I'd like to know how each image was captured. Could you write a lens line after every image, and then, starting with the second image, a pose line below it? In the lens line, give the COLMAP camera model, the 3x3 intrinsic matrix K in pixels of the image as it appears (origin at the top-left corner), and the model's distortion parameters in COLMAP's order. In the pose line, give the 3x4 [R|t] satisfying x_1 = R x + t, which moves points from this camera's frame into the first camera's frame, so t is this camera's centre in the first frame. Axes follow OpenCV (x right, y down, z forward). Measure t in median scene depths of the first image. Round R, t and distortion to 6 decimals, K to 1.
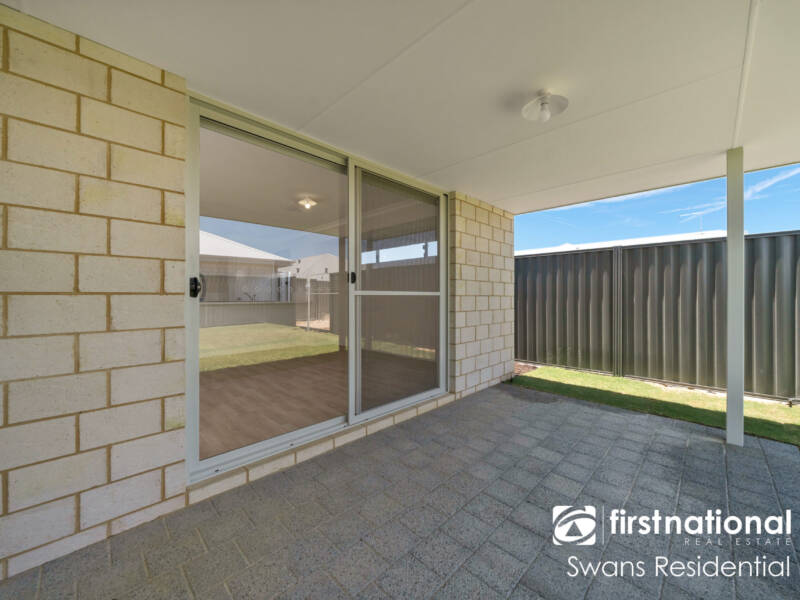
lens RADIAL K [[321.4, 0, 400.0], [0, 321.4, 300.0], [0, 0, 1]] dist [0.000280, -0.000011]
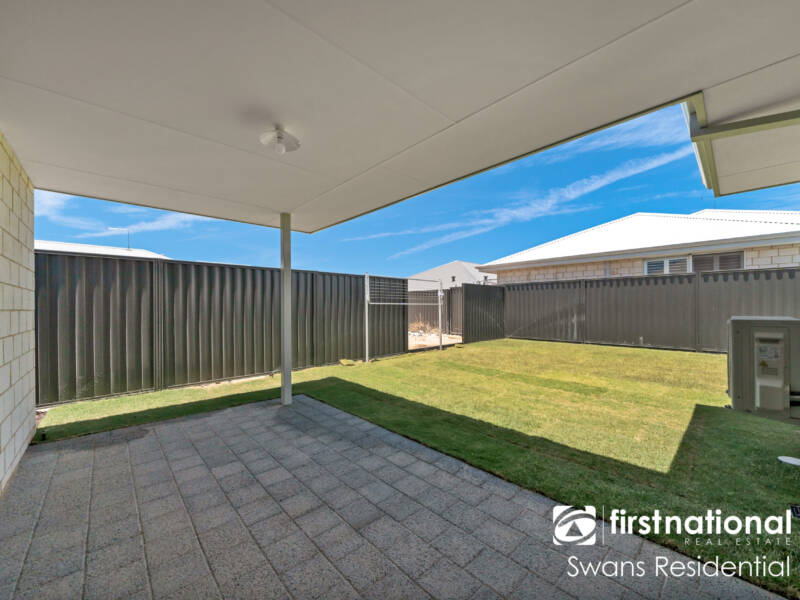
lens RADIAL K [[318.7, 0, 400.0], [0, 318.7, 300.0], [0, 0, 1]] dist [-0.001469, -0.000084]
pose [[0.044983, 0.022250, 0.998740, -0.442219], [0.018921, 0.999554, -0.023121, -0.003370], [-0.998809, 0.019937, 0.044541, 0.369854]]
